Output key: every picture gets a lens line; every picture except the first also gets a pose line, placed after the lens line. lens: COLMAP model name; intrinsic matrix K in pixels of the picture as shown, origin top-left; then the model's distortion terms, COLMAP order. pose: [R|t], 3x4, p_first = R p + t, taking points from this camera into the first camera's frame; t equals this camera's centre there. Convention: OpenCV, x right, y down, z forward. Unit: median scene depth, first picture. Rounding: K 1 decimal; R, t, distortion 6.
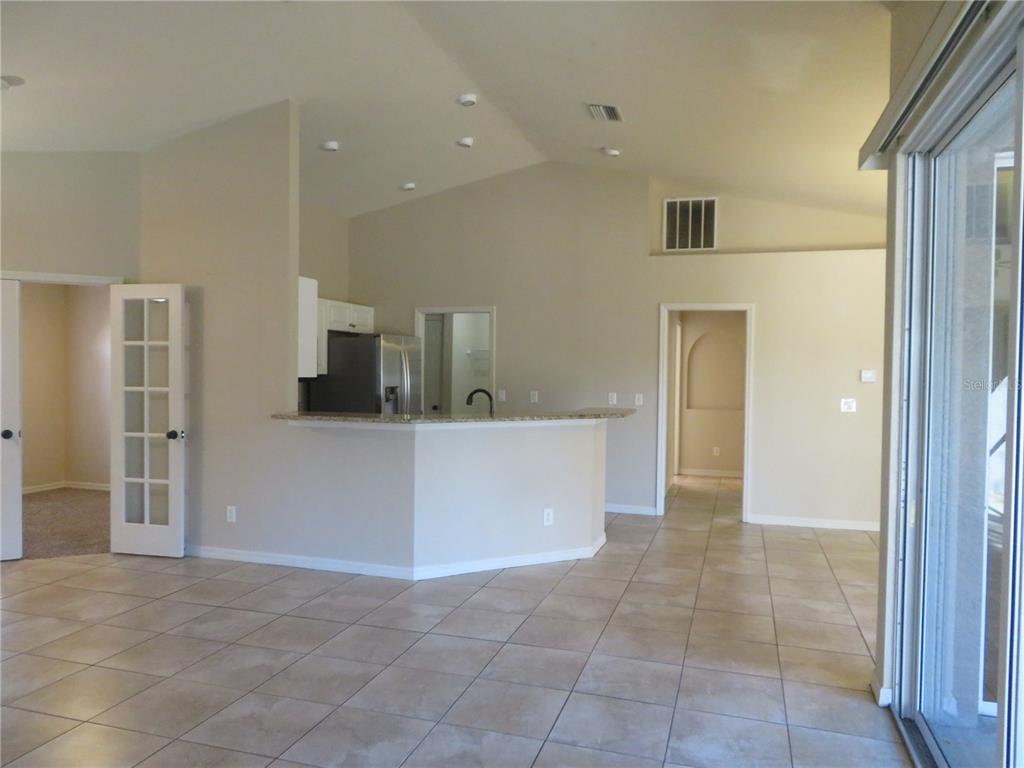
lens RADIAL K [[735.1, 0, 508.8], [0, 735.1, 386.6], [0, 0, 1]] dist [0.000478, -0.002037]
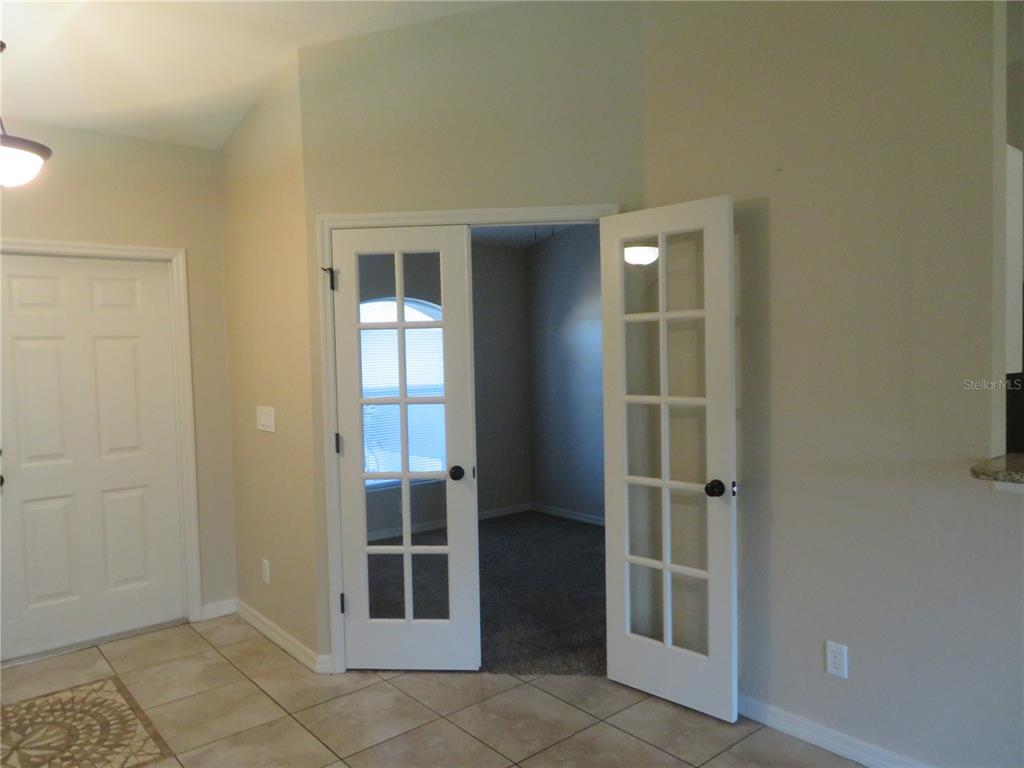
lens RADIAL K [[735.1, 0, 511.3], [0, 735.1, 378.8], [0, 0, 1]] dist [0.000478, -0.002037]
pose [[0.849929, -0.009809, -0.526806, -0.303503], [0.019131, 0.999742, 0.012251, -0.021360], [0.526550, -0.020491, 0.849897, 0.479207]]
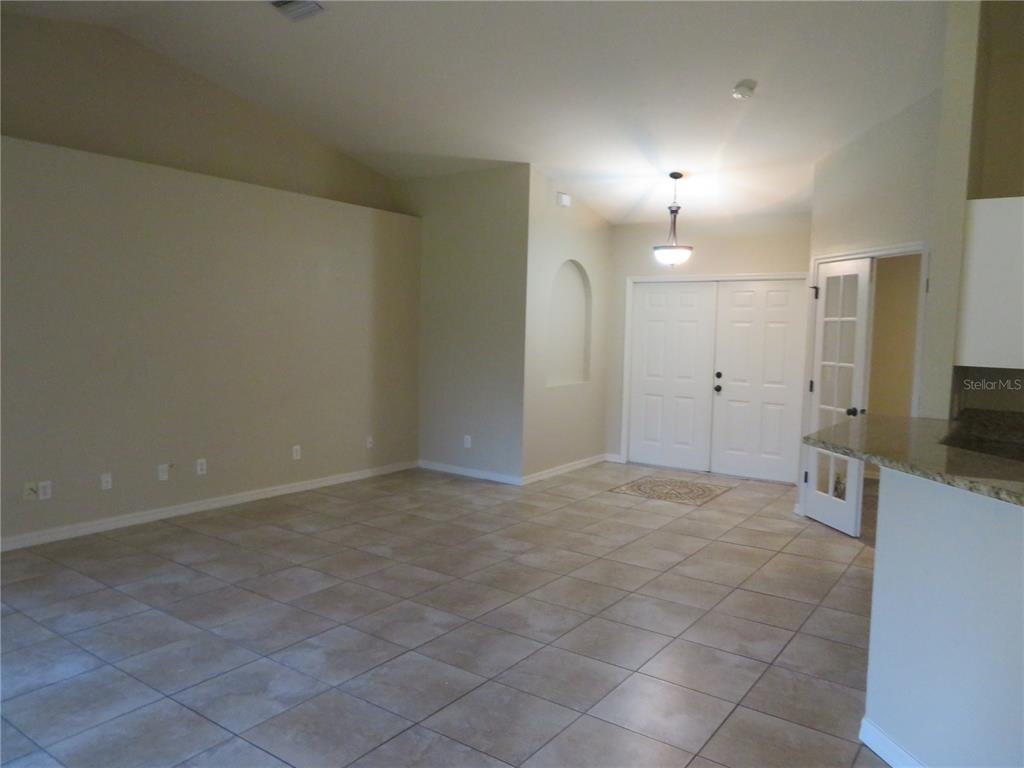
lens RADIAL K [[735.1, 0, 494.5], [0, 735.1, 372.6], [0, 0, 1]] dist [0.000478, -0.002037]
pose [[-0.309141, 0.039998, -0.950175, 0.419851], [-0.053680, 0.996788, 0.059425, -0.021257], [0.949500, 0.069376, -0.306001, 0.811606]]
